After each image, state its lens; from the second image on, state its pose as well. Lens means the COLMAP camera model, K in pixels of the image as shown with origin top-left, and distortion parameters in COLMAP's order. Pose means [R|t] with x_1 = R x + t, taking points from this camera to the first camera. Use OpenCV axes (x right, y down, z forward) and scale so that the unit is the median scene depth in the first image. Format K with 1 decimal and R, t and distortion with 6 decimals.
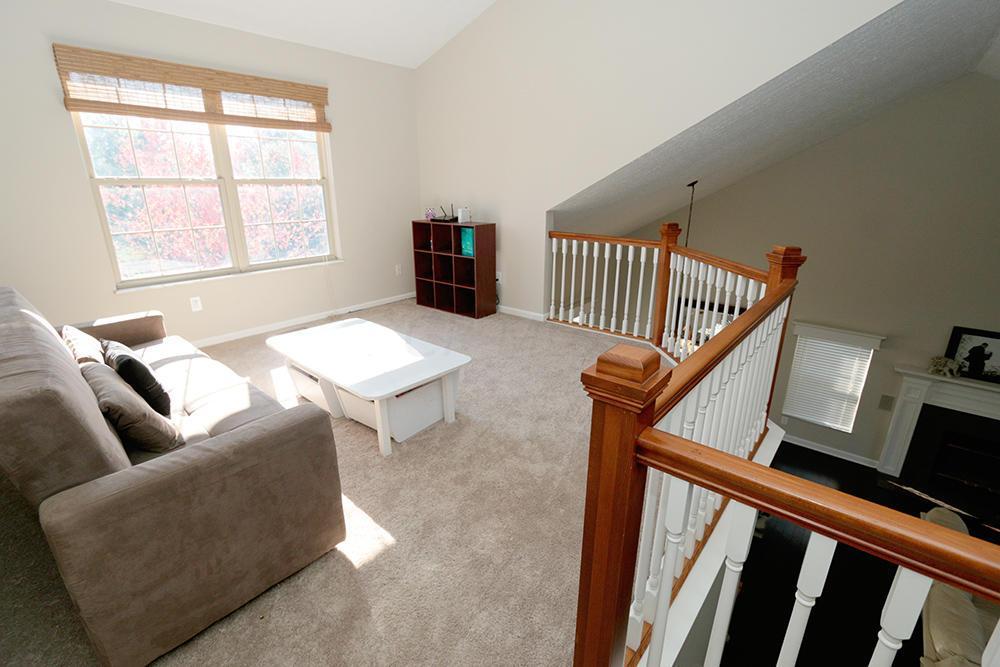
lens RADIAL K [[454.0, 0, 504.6], [0, 454.0, 334.1], [0, 0, 1]] dist [-0.021856, 0.004146]
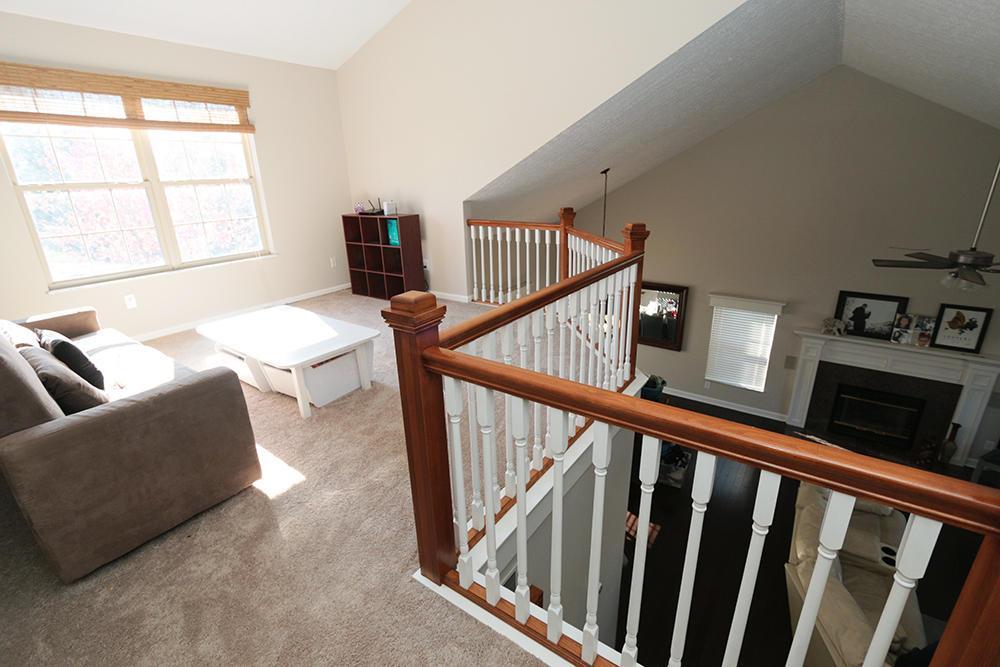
lens RADIAL K [[454.0, 0, 504.6], [0, 454.0, 334.1], [0, 0, 1]] dist [-0.021856, 0.004146]
pose [[0.995589, -0.055558, 0.075609, 0.103683], [0.054086, 0.998307, 0.021376, 0.034637], [-0.076668, -0.017192, 0.996908, -0.115598]]
